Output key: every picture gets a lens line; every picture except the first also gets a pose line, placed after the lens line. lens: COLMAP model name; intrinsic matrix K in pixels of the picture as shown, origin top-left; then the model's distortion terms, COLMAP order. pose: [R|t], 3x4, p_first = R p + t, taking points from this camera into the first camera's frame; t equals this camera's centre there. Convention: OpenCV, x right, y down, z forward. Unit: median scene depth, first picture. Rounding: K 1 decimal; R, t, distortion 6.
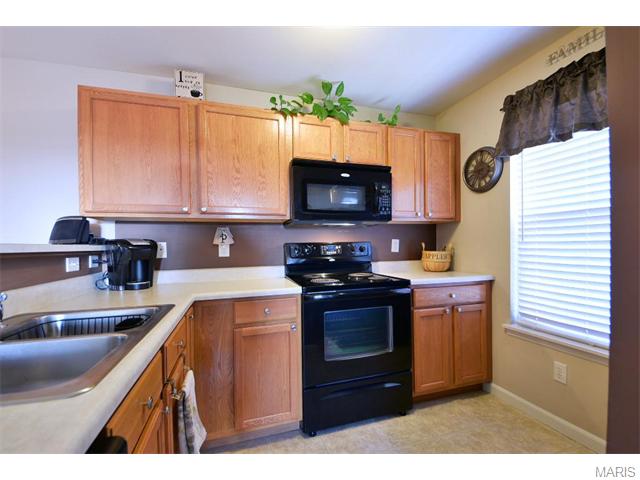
lens RADIAL K [[288.3, 0, 322.8], [0, 288.3, 252.6], [0, 0, 1]] dist [0.009966, -0.012534]
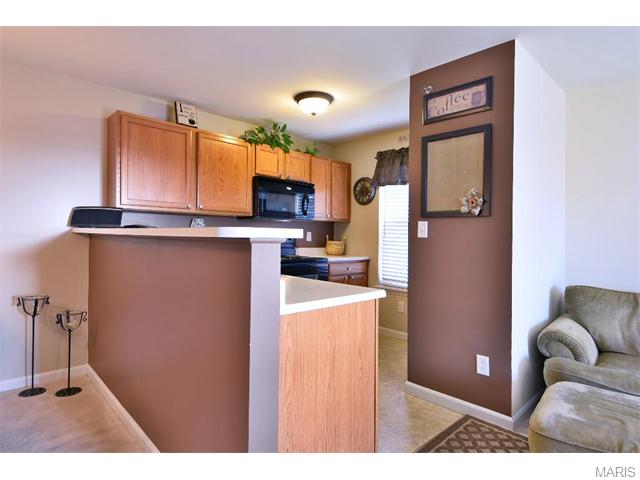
lens RADIAL K [[341.6, 0, 336.5], [0, 341.6, 236.1], [0, 0, 1]] dist [0.000743, -0.000356]
pose [[0.884578, 0.030661, 0.465383, -0.493389], [-0.020378, 0.999425, -0.027111, 0.020018], [-0.465947, 0.014498, 0.884694, -0.645787]]
